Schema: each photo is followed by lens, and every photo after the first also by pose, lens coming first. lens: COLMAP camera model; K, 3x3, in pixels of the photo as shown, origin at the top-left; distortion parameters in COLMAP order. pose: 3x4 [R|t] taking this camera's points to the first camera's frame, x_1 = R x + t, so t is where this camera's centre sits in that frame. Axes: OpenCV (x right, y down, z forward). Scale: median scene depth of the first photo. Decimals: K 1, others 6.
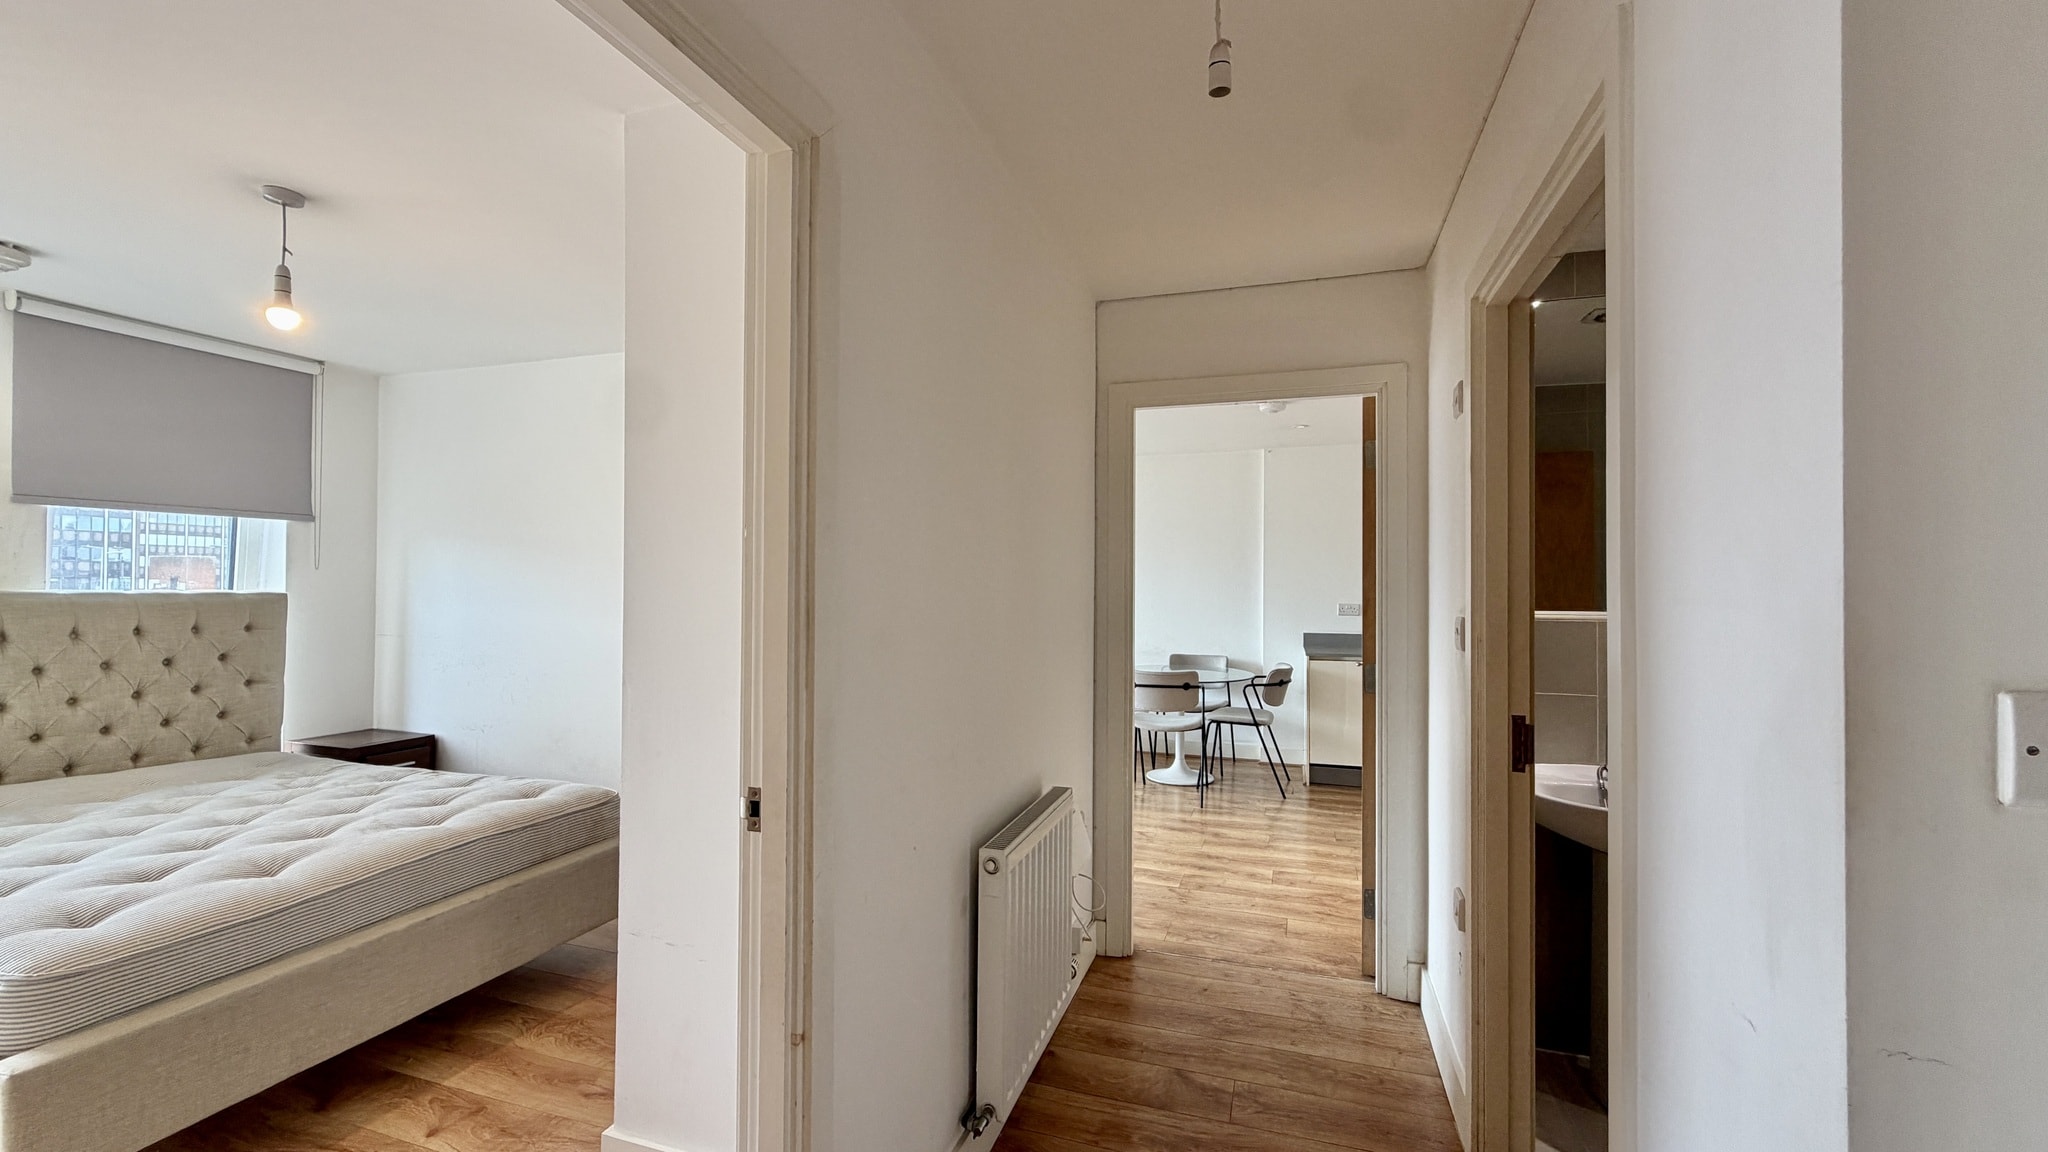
lens RADIAL K [[807.0, 0, 1024.0], [0, 807.0, 576.0], [0, 0, 1]] dist [-0.001570, -0.000244]
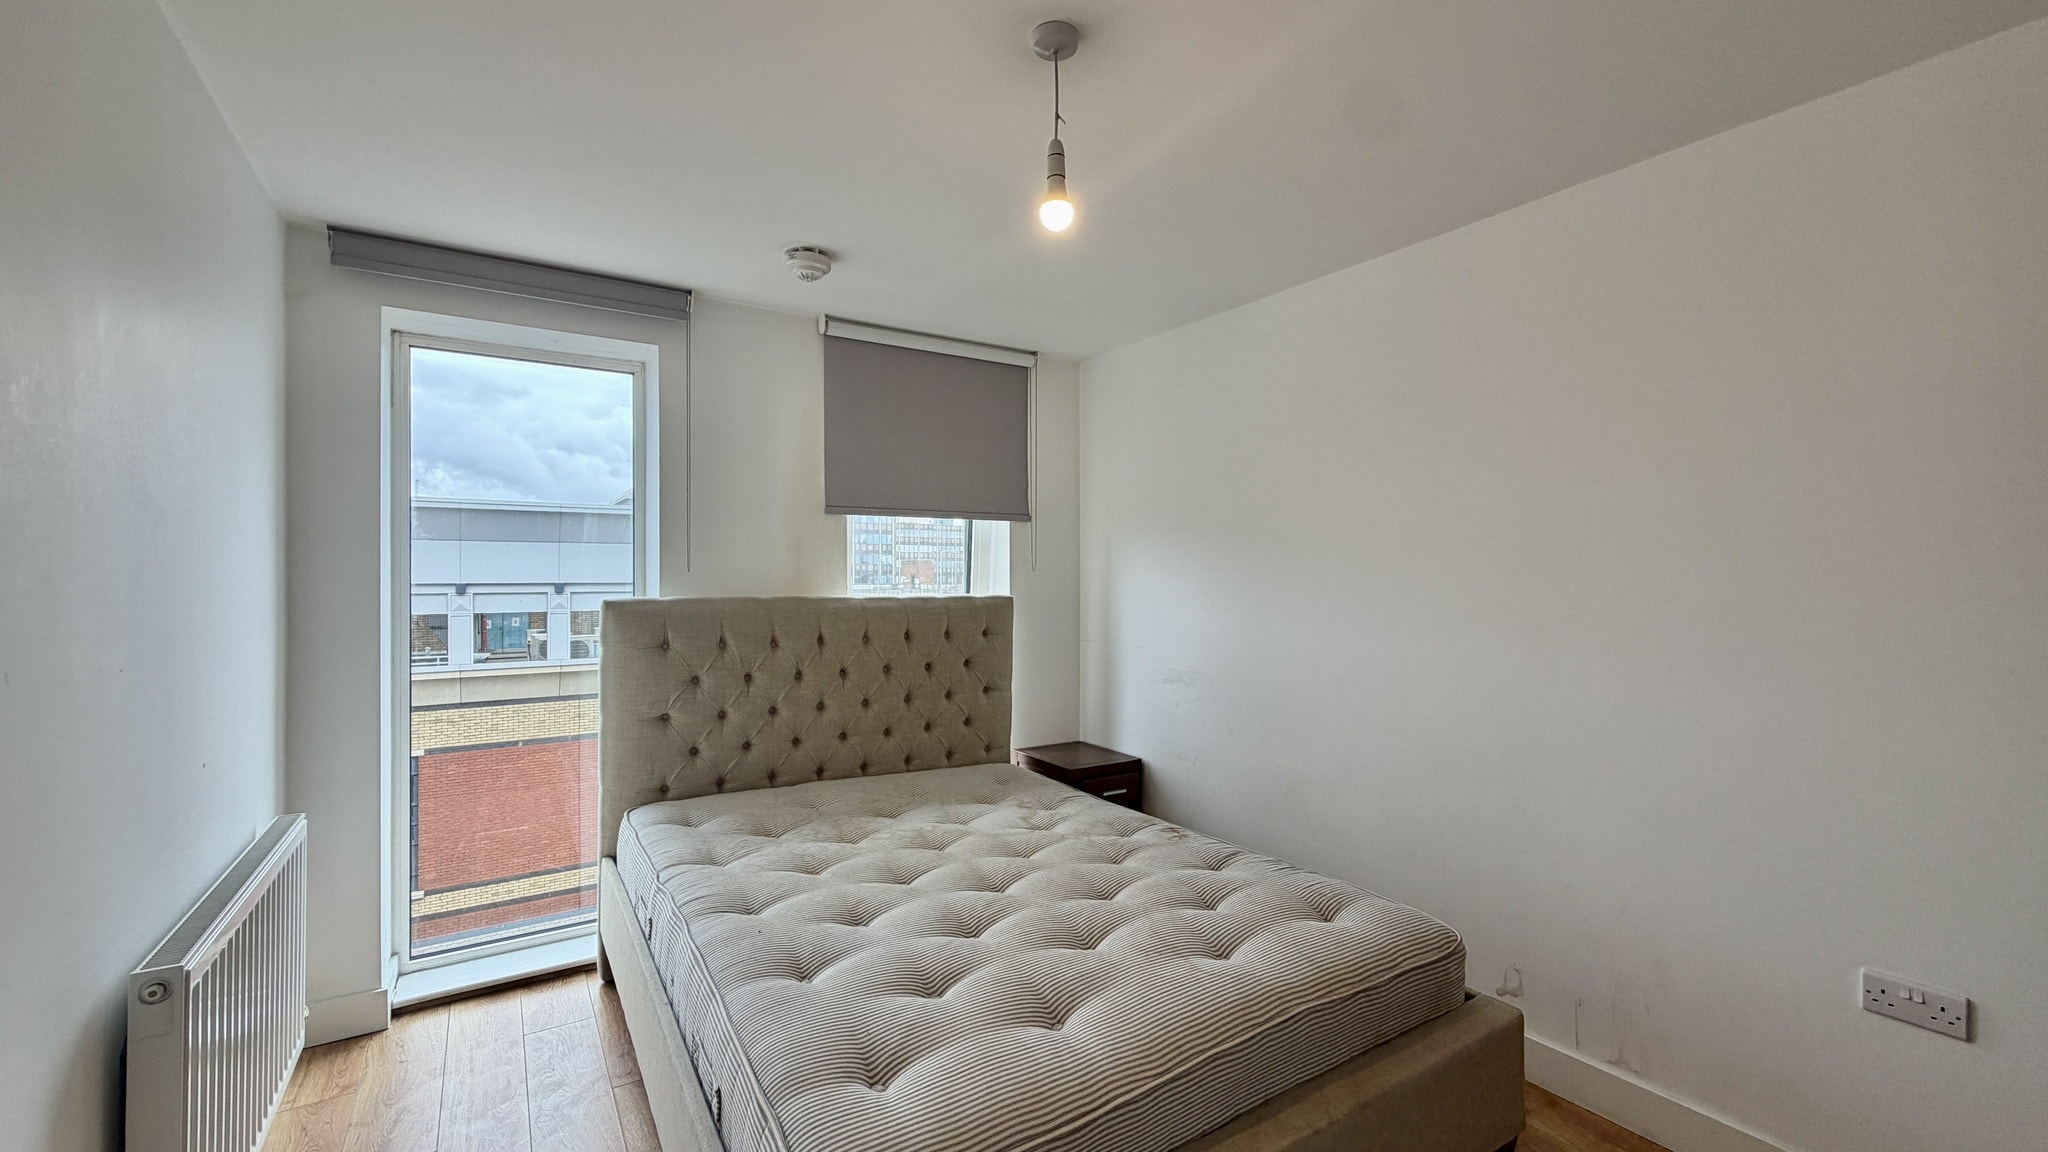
lens RADIAL K [[814.4, 0, 1024.0], [0, 814.4, 576.0], [0, 0, 1]] dist [-0.000174, 0.000048]
pose [[0.779721, -0.007609, -0.626081, -0.321817], [0.013425, 0.999899, 0.004567, -0.008502], [0.625983, -0.011966, 0.779745, 0.274831]]
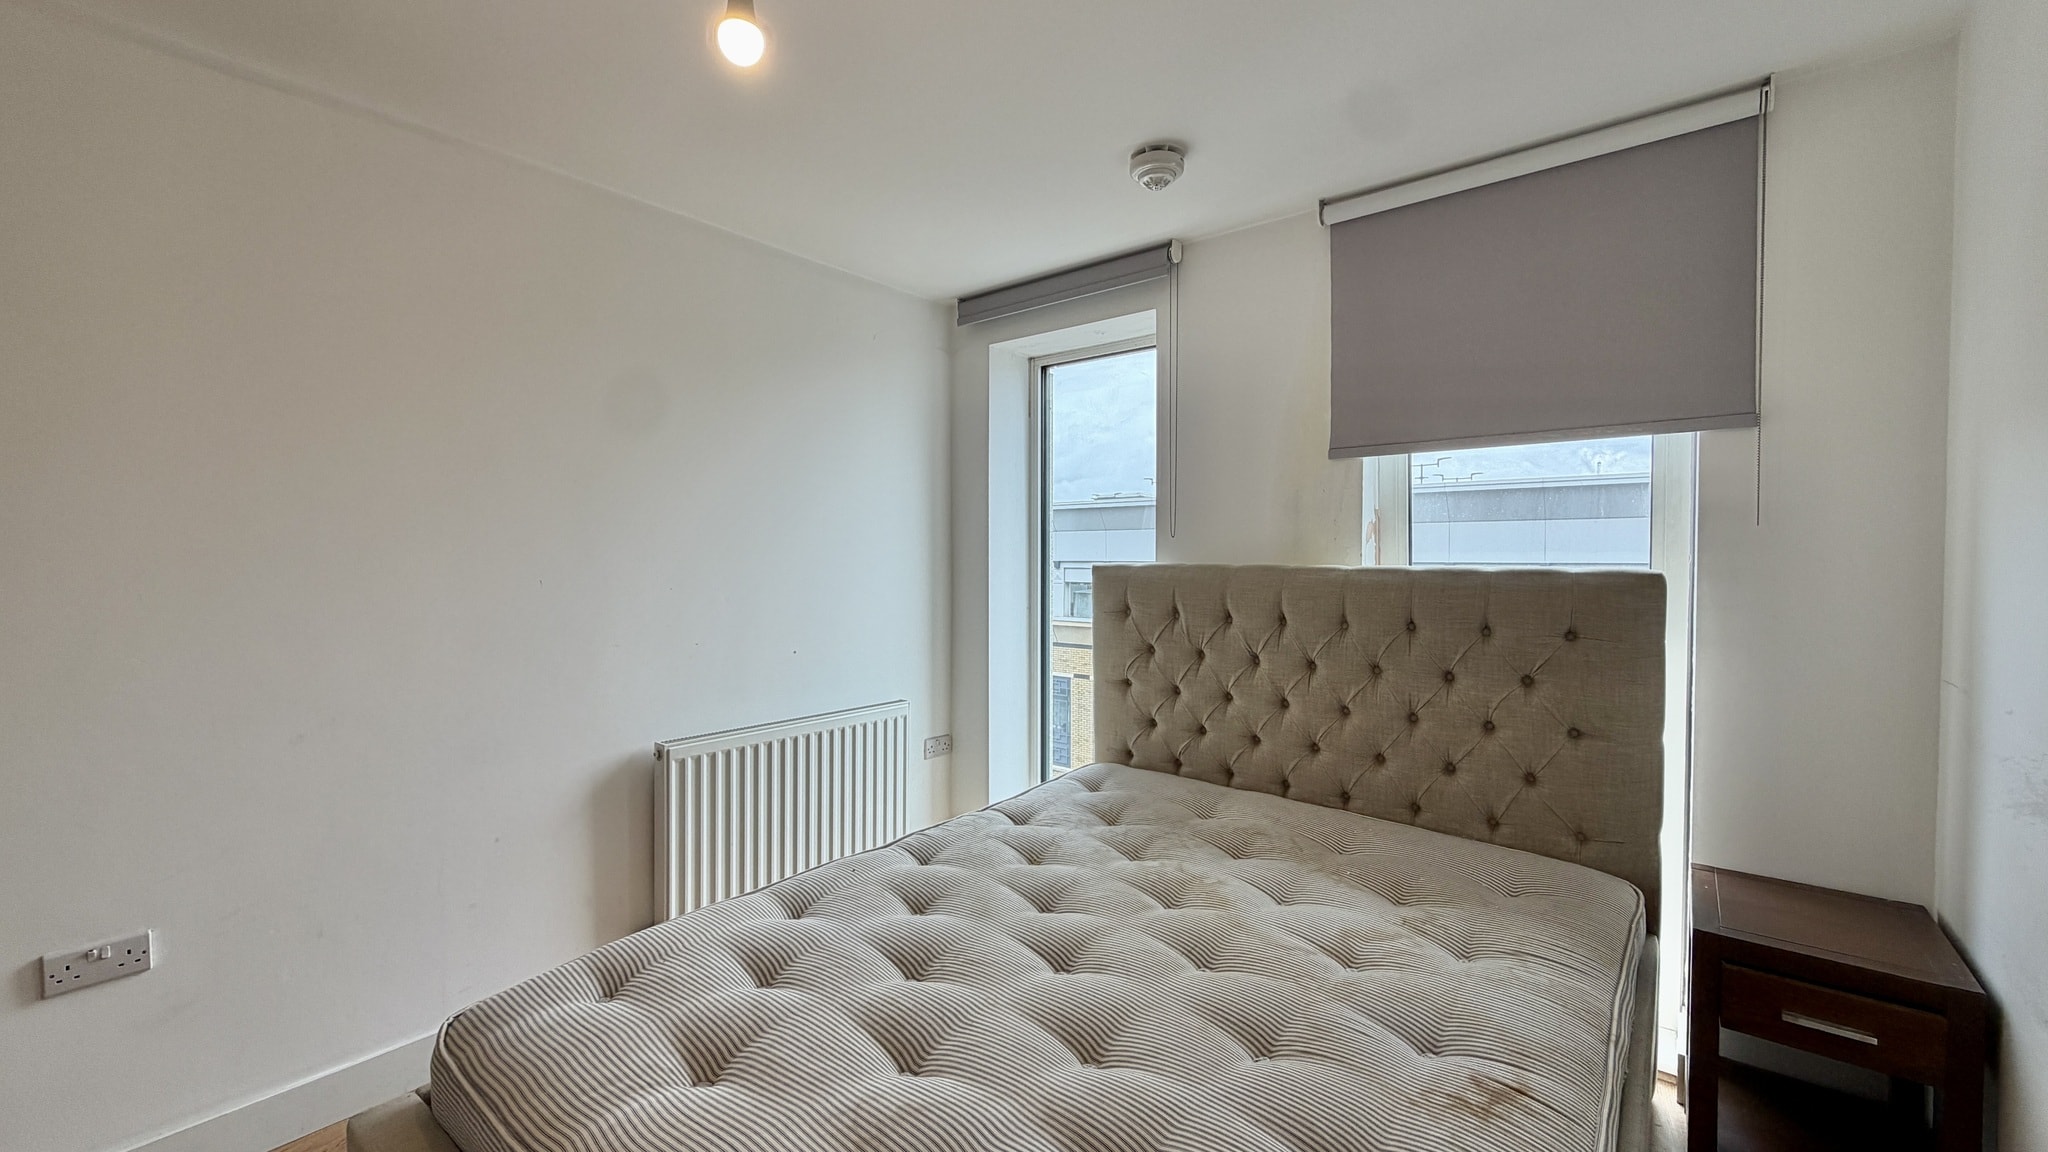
lens RADIAL K [[814.4, 0, 1024.0], [0, 814.4, 576.0], [0, 0, 1]] dist [-0.000174, 0.000048]
pose [[-0.354826, 0.011037, -0.934867, -0.311732], [0.006780, 0.999934, 0.009232, 0.016361], [0.934908, -0.003063, -0.354878, 0.869129]]
